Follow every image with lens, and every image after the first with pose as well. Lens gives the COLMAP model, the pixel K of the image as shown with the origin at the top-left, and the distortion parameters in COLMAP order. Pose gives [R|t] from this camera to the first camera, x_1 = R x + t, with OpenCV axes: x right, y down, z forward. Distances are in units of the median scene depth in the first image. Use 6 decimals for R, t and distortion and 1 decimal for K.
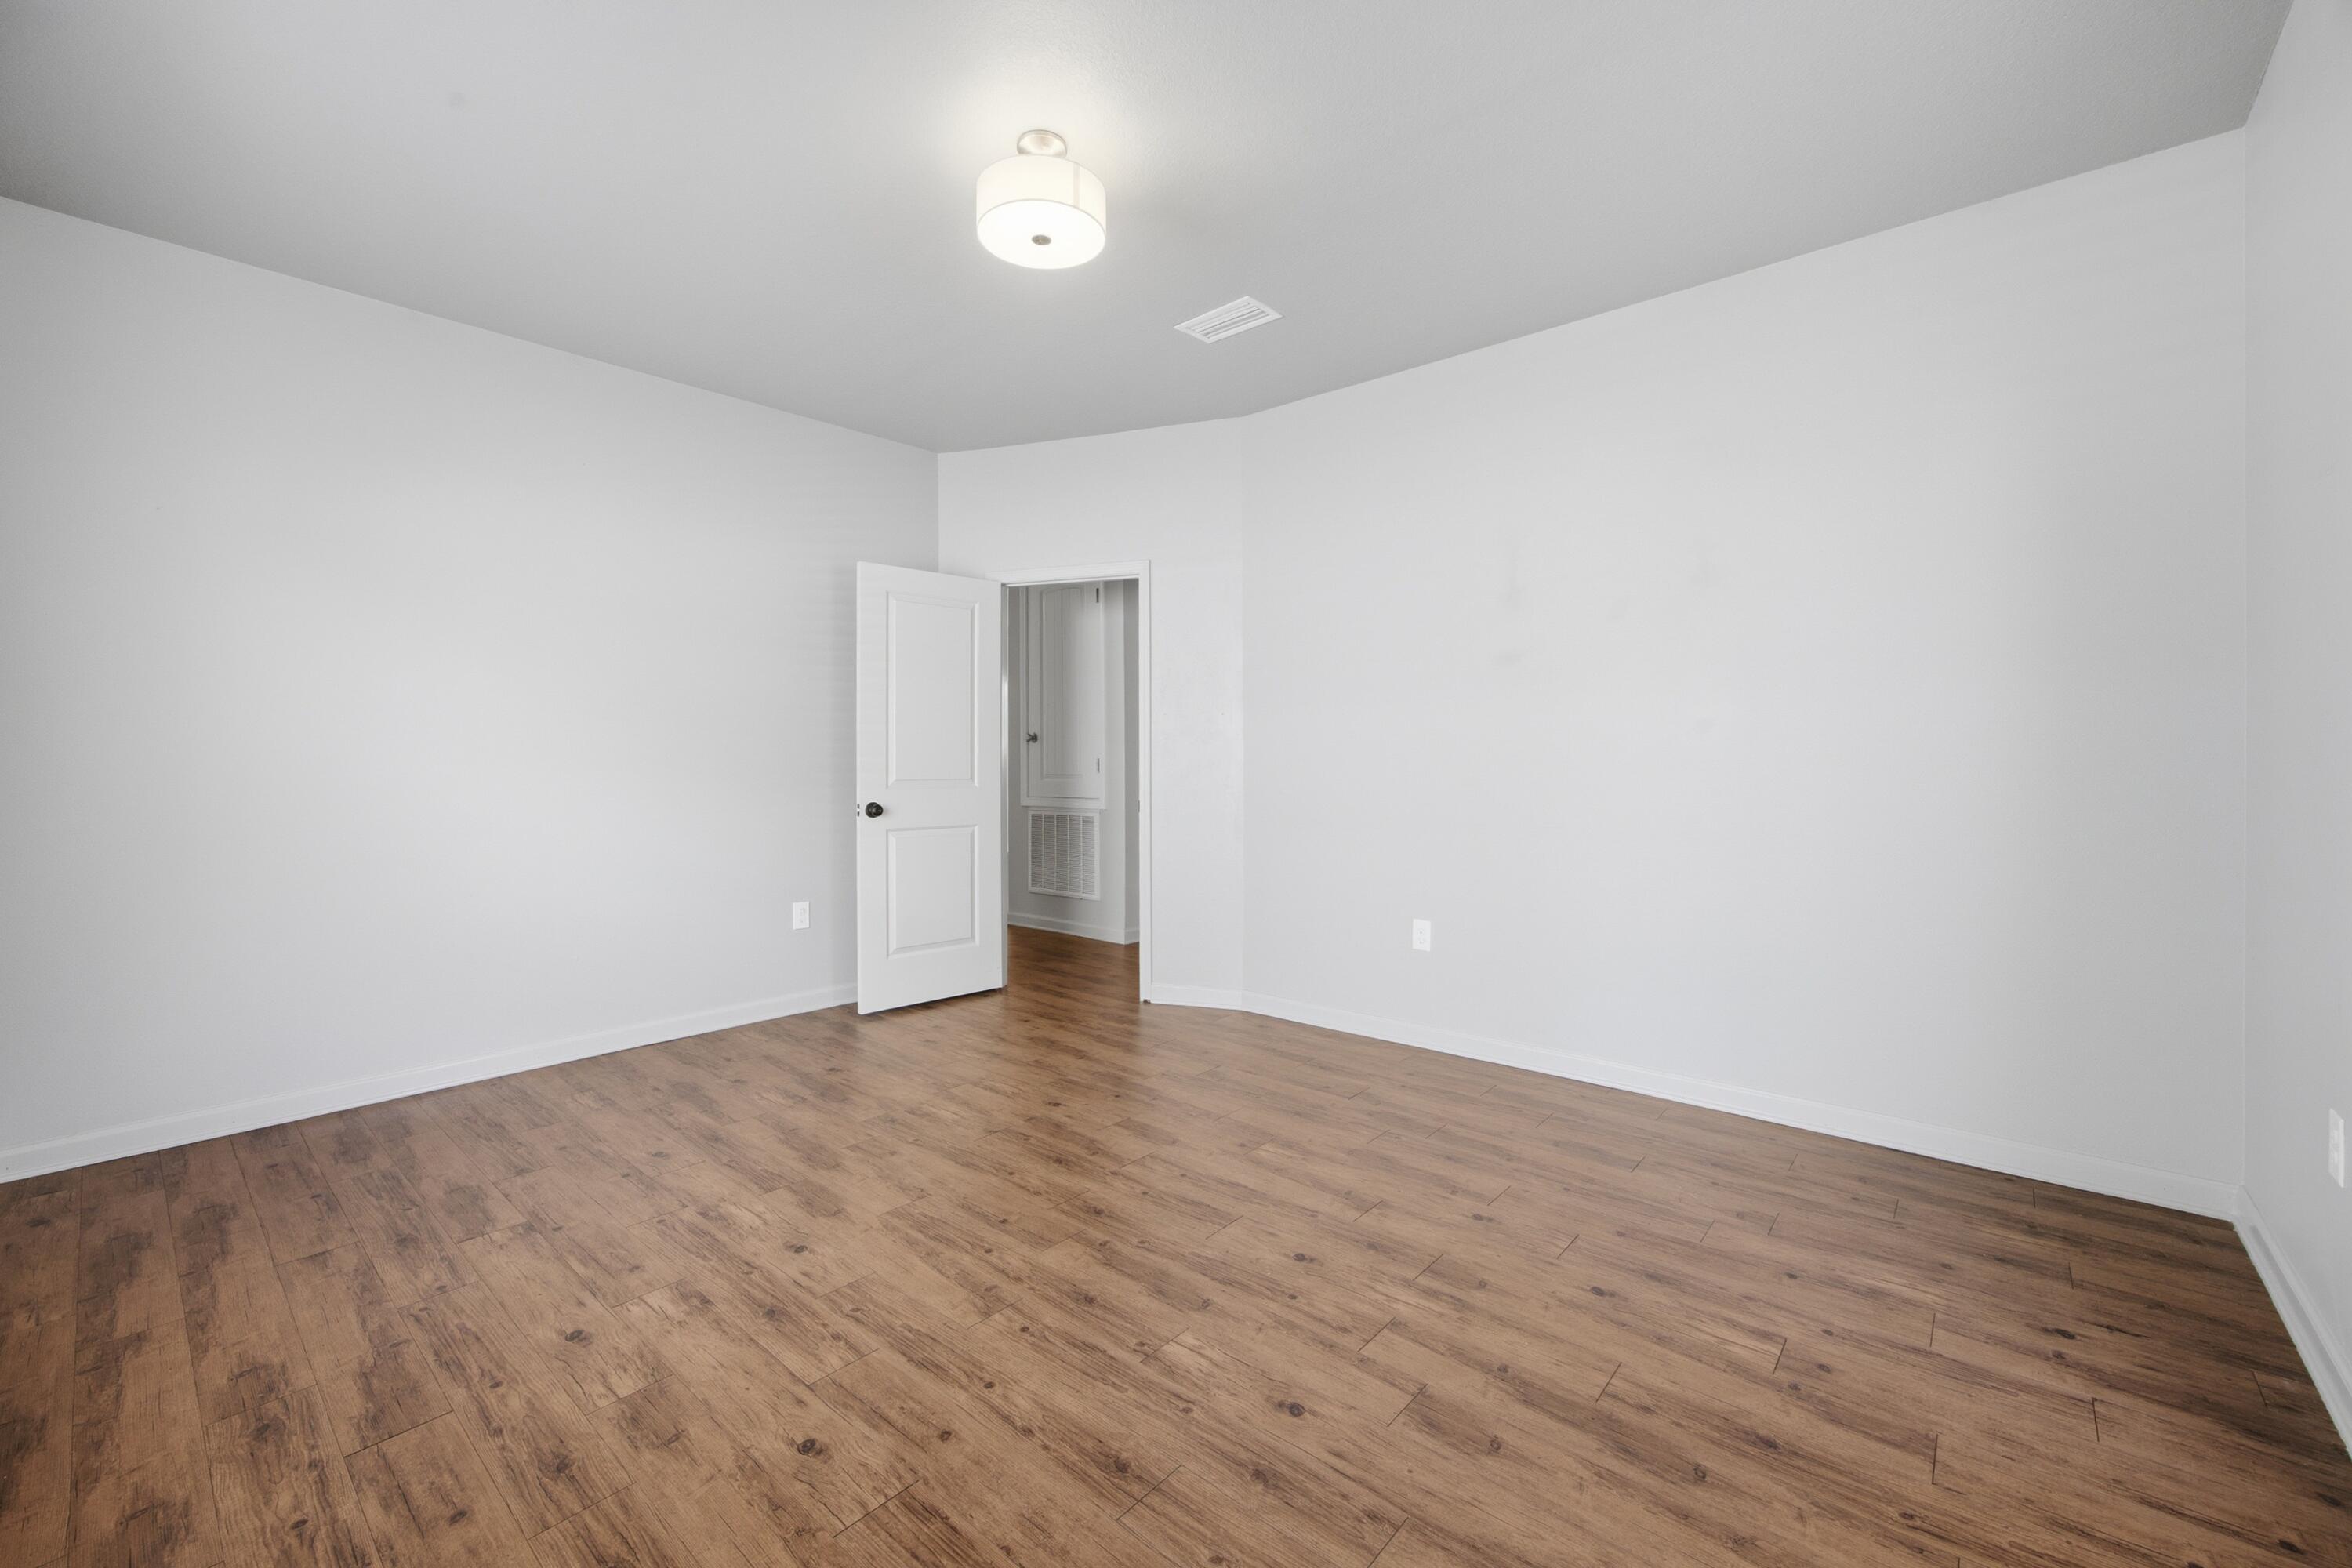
lens RADIAL K [[938.8, 0, 1172.2], [0, 938.8, 777.0], [0, 0, 1]] dist [-0.028476, 0.008828]
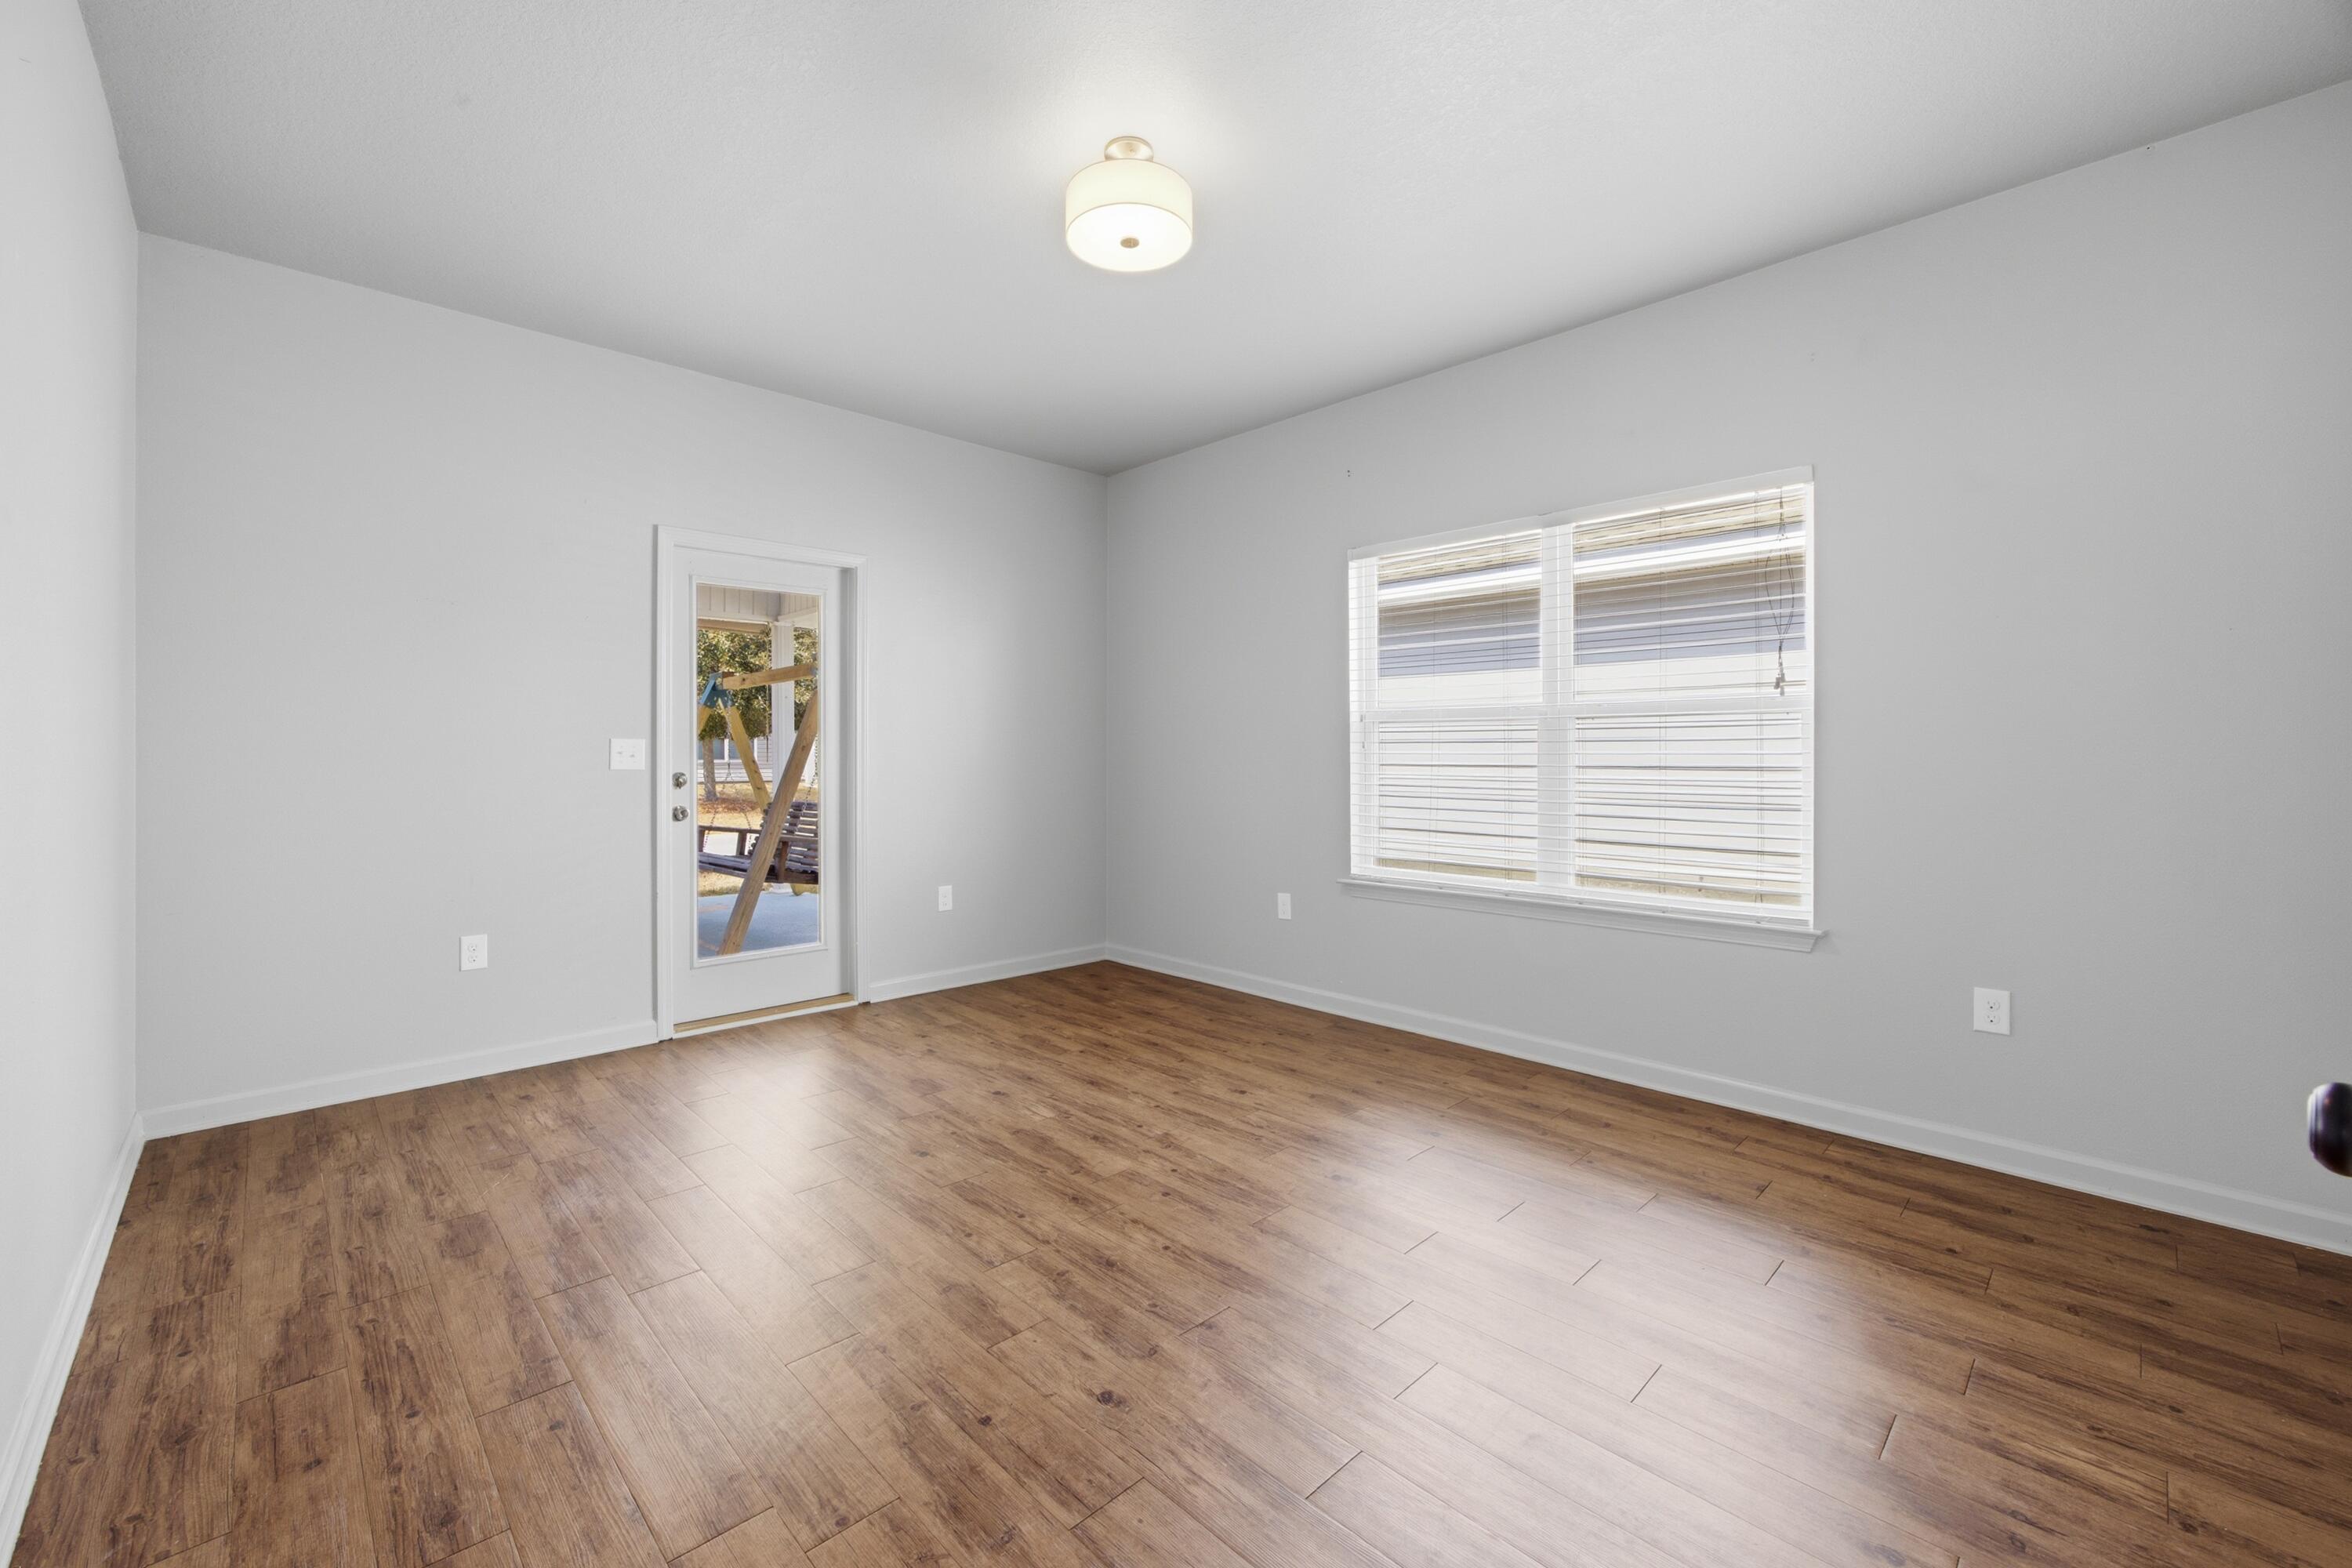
lens RADIAL K [[972.1, 0, 1176.0], [0, 972.1, 784.0], [0, 0, 1]] dist [-0.029376, 0.009596]
pose [[-0.996534, -0.001988, 0.083158, -0.276611], [0.001990, 0.998859, 0.047716, -0.036428], [-0.083158, 0.047717, -0.995393, 2.022925]]
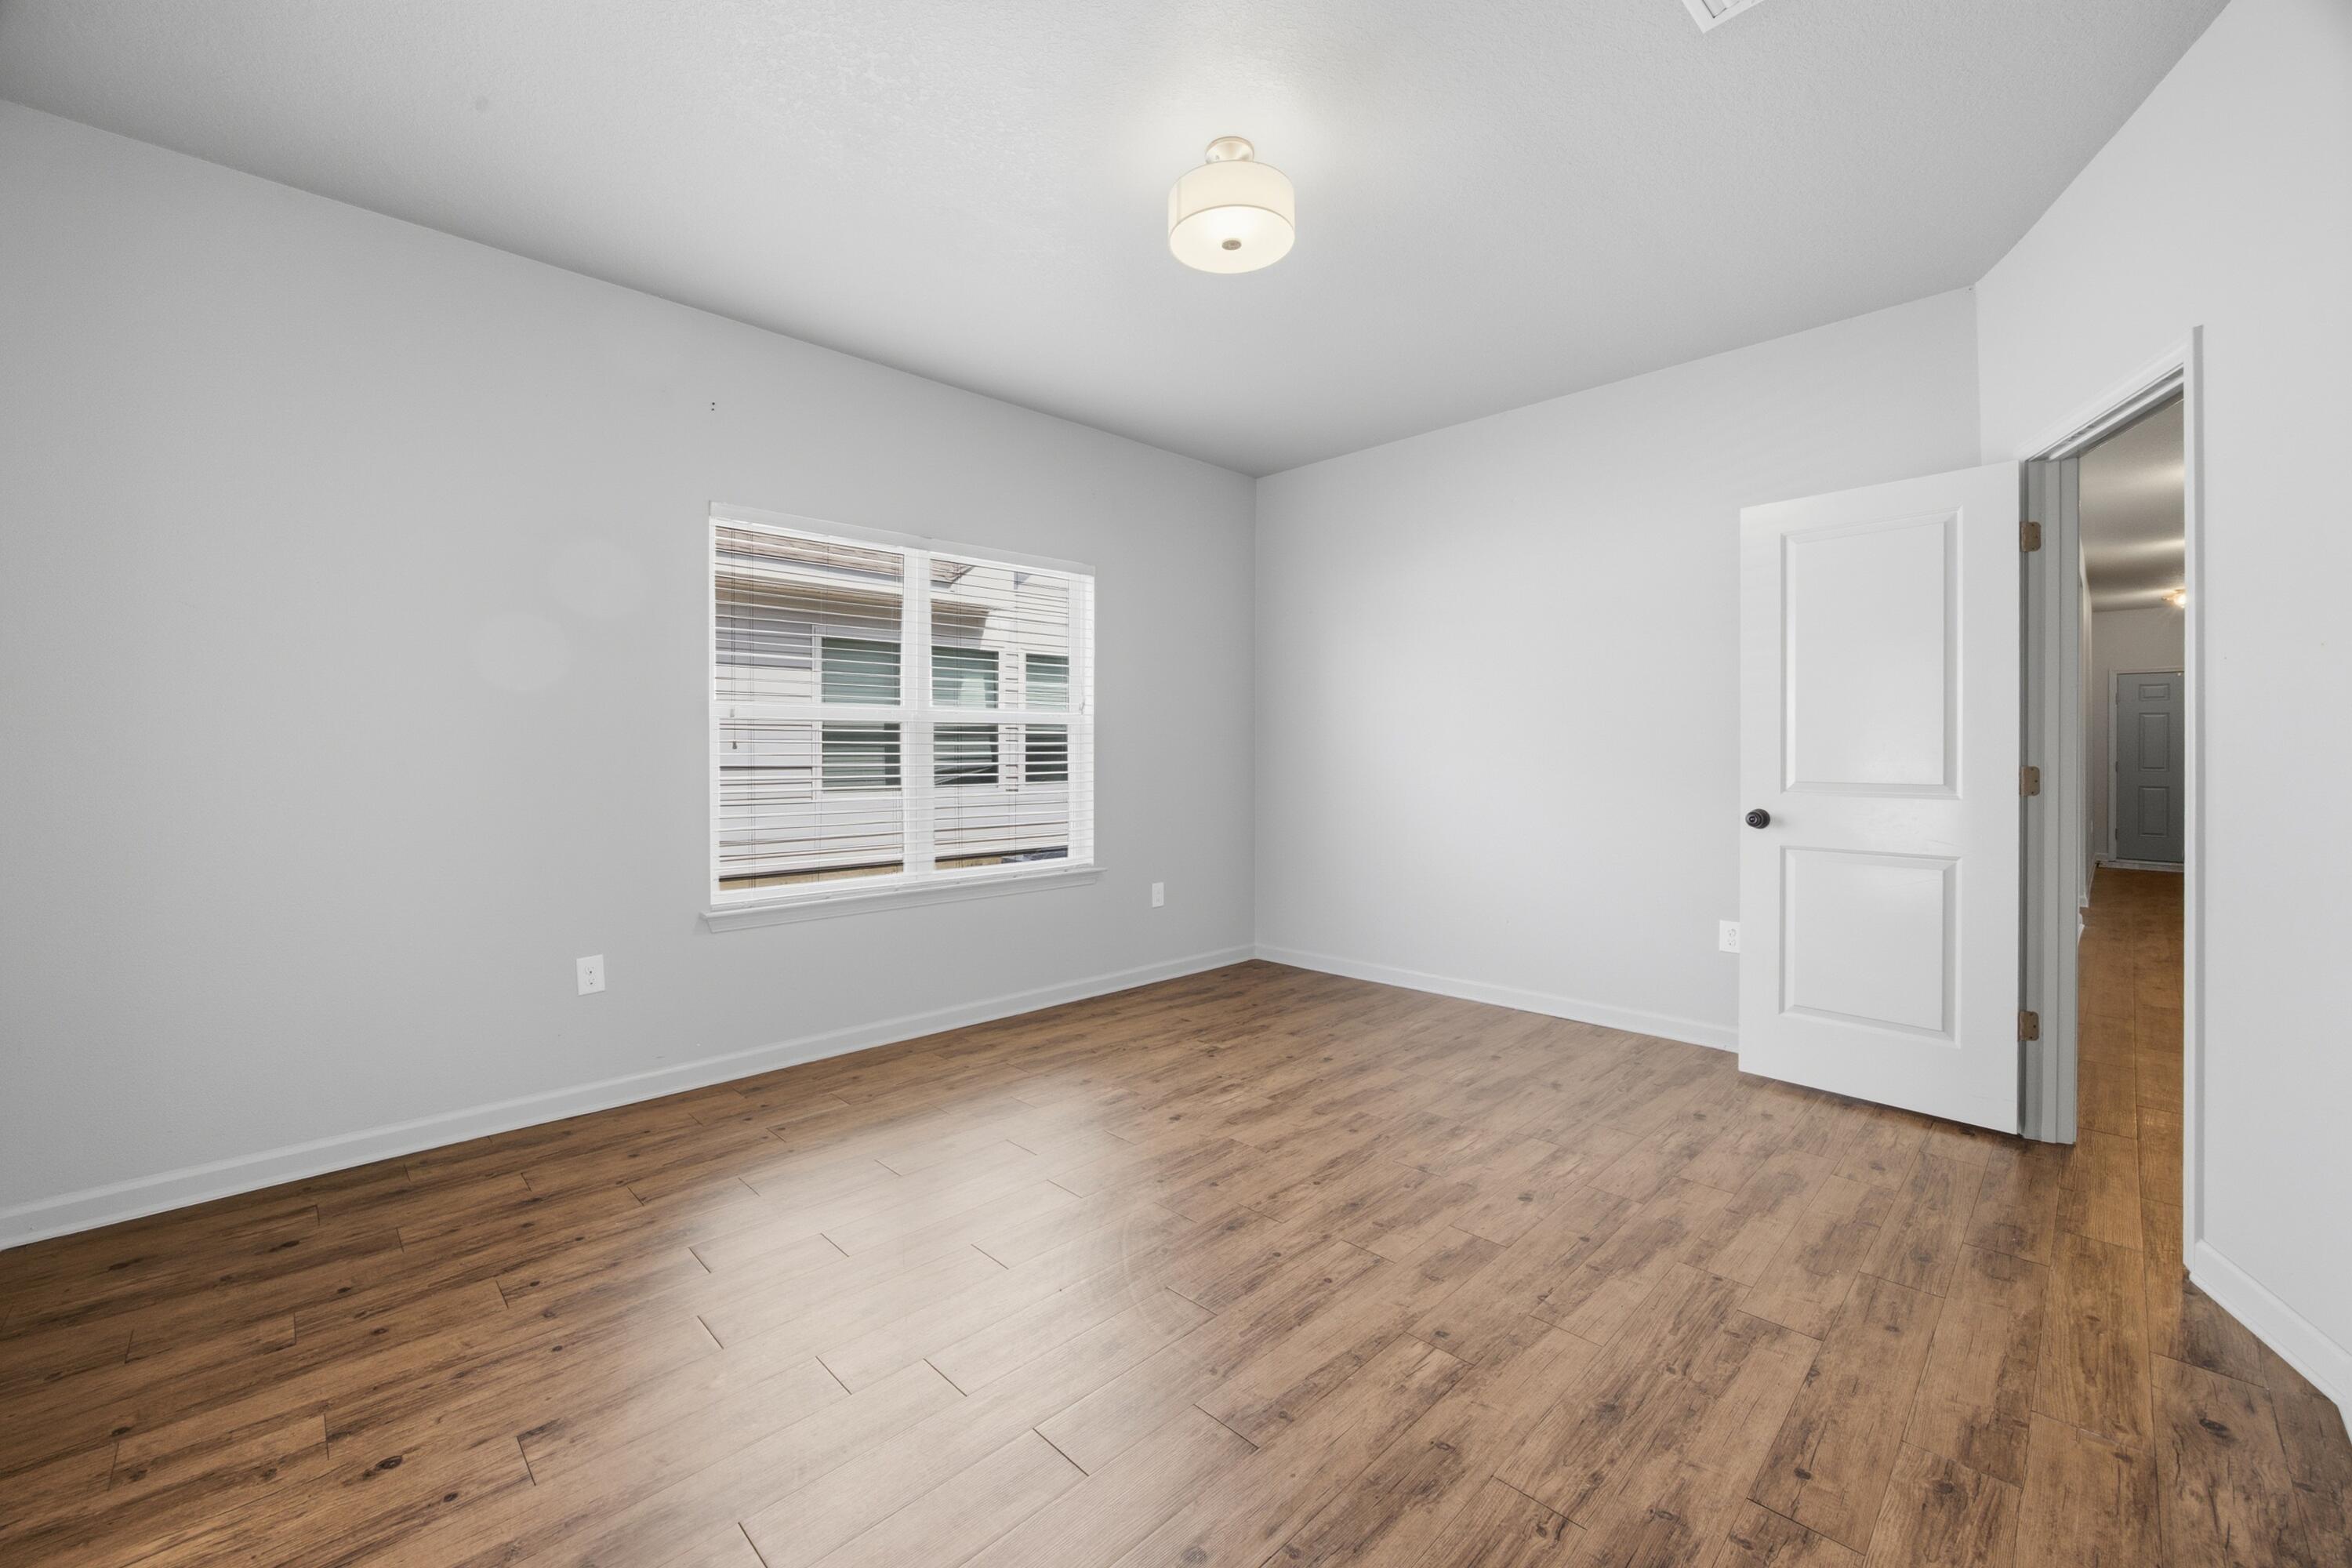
lens RADIAL K [[938.8, 0, 1172.2], [0, 938.8, 777.0], [0, 0, 1]] dist [-0.028476, 0.008828]
pose [[-0.069998, 0.025173, -0.997229, 0.871938], [-0.015502, 0.999533, 0.026320, -0.021755], [0.997427, 0.017301, -0.069575, 0.998676]]
